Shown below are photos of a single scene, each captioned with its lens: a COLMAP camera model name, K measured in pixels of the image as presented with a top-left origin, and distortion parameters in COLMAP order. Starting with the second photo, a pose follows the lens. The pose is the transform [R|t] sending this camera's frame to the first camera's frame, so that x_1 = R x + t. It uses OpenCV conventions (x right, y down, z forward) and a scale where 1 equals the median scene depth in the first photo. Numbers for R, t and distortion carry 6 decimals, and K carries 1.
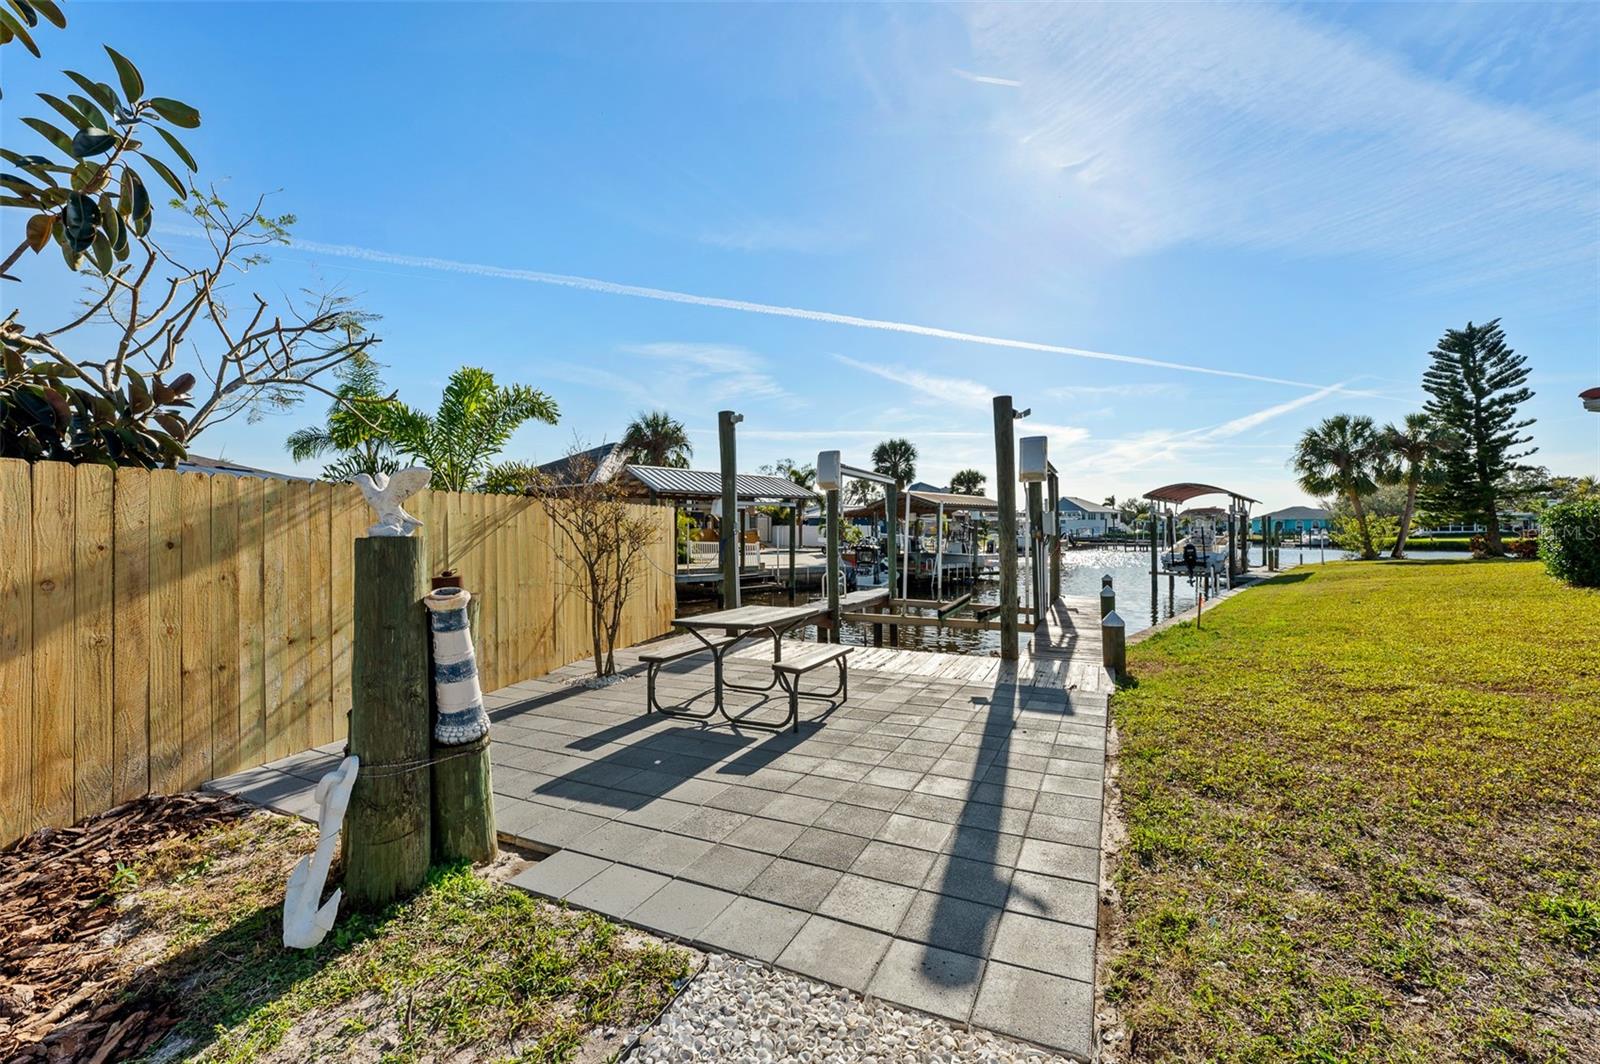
lens RADIAL K [[646.4, 0, 788.9], [0, 646.4, 537.4], [0, 0, 1]] dist [-0.001289, -0.000535]
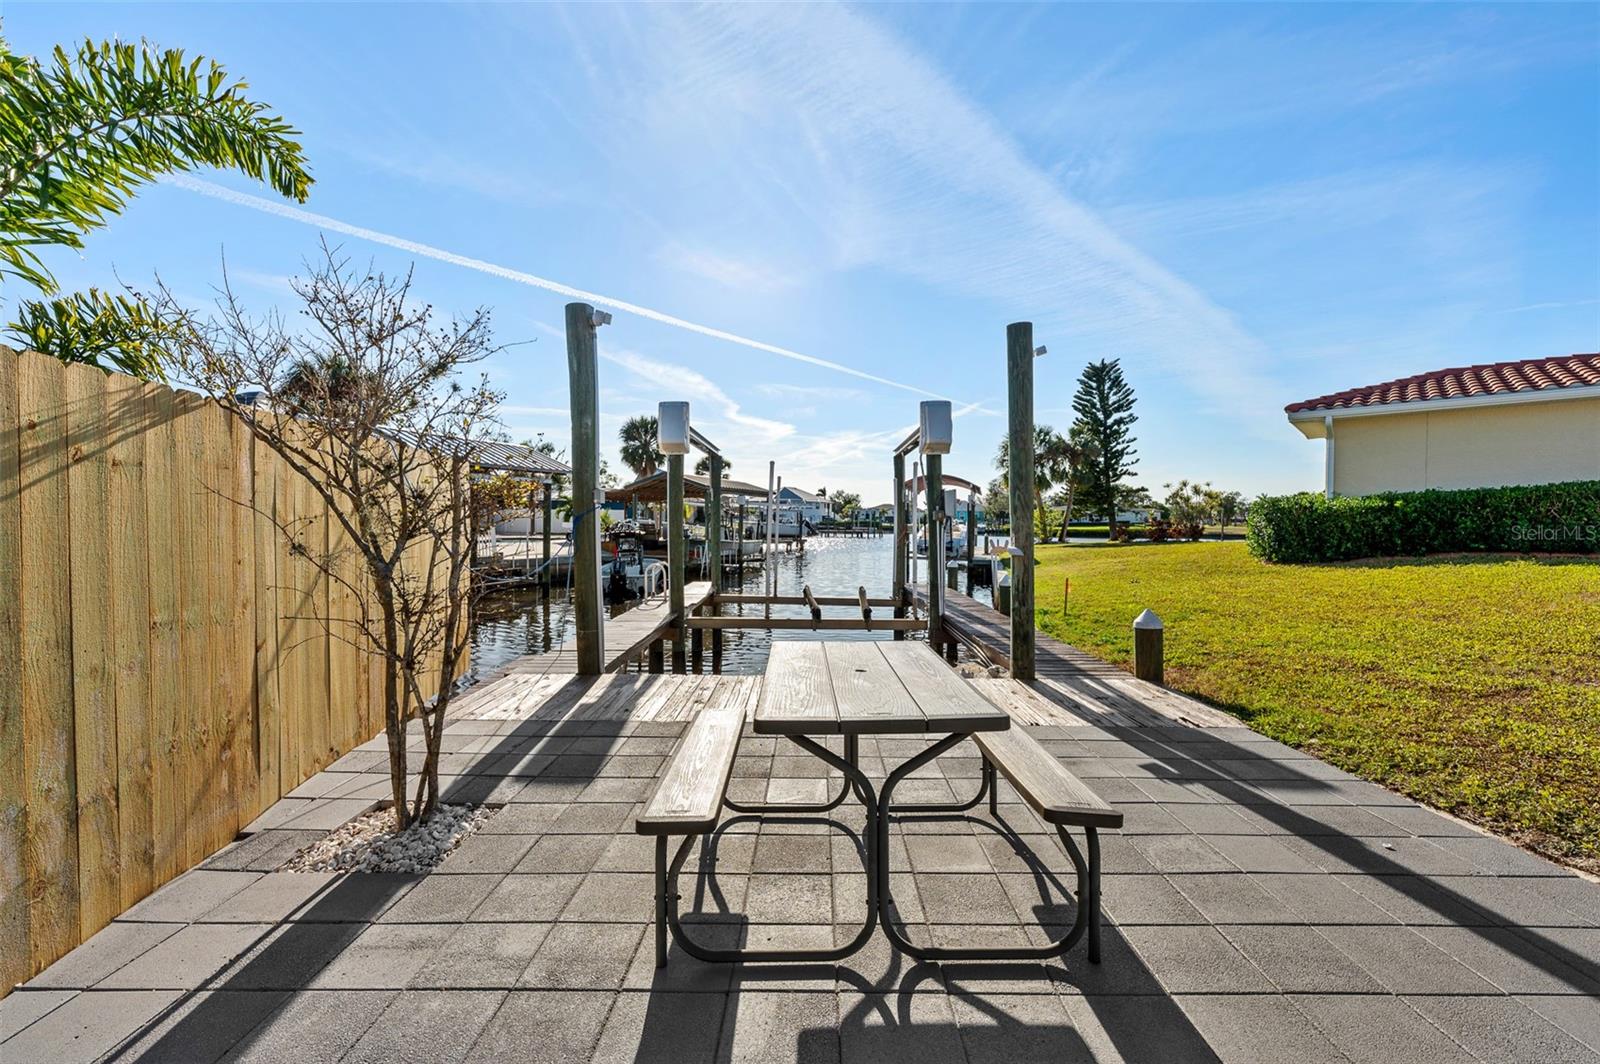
lens RADIAL K [[646.4, 0, 788.9], [0, 646.4, 537.4], [0, 0, 1]] dist [-0.001289, -0.000535]
pose [[0.900223, -0.000060, 0.435429, -0.055088], [-0.008470, 0.999808, 0.017649, 0.003239], [-0.435346, -0.019576, 0.900050, 0.112868]]
